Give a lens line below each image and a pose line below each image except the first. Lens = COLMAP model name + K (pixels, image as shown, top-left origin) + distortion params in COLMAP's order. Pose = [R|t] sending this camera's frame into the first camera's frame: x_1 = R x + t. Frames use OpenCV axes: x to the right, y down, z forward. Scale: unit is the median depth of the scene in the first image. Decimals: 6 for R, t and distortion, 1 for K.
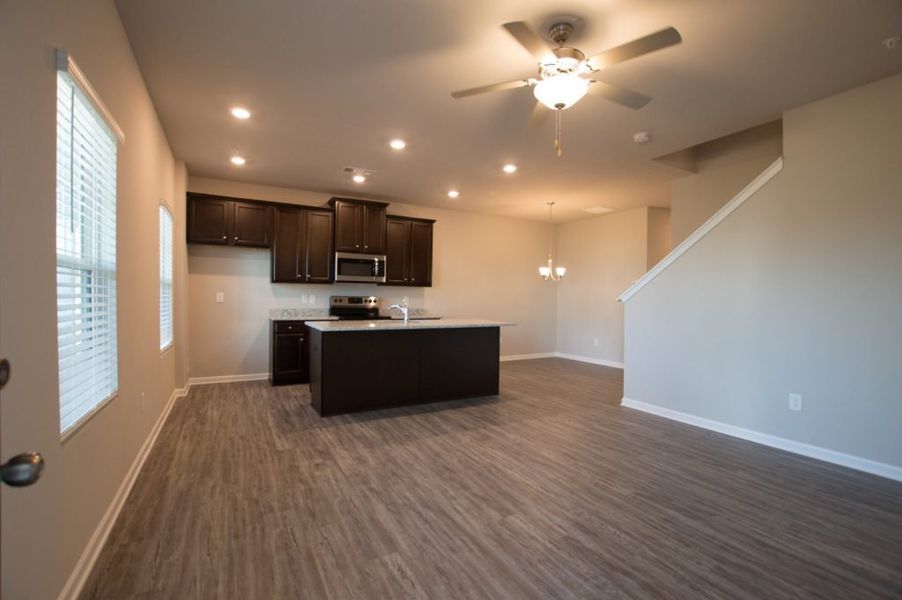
lens RADIAL K [[402.2, 0, 454.6], [0, 402.2, 305.4], [0, 0, 1]] dist [-0.032898, 0.005583]
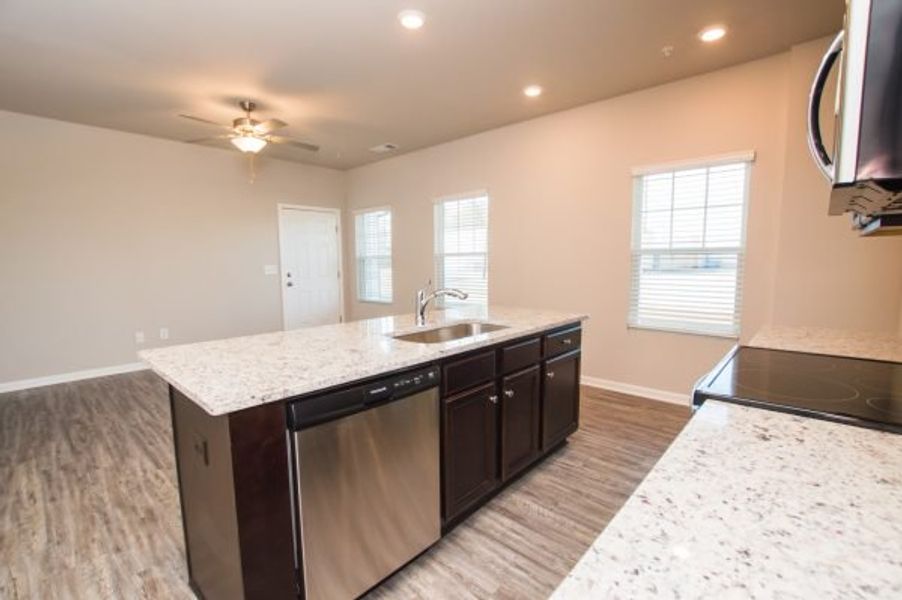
lens RADIAL K [[402.2, 0, 454.6], [0, 402.2, 305.4], [0, 0, 1]] dist [-0.032898, 0.005583]
pose [[-0.948950, 0.030109, -0.313986, -0.002946], [-0.009668, 0.992189, 0.124365, -0.063195], [0.315278, 0.121052, -0.941247, 2.143695]]
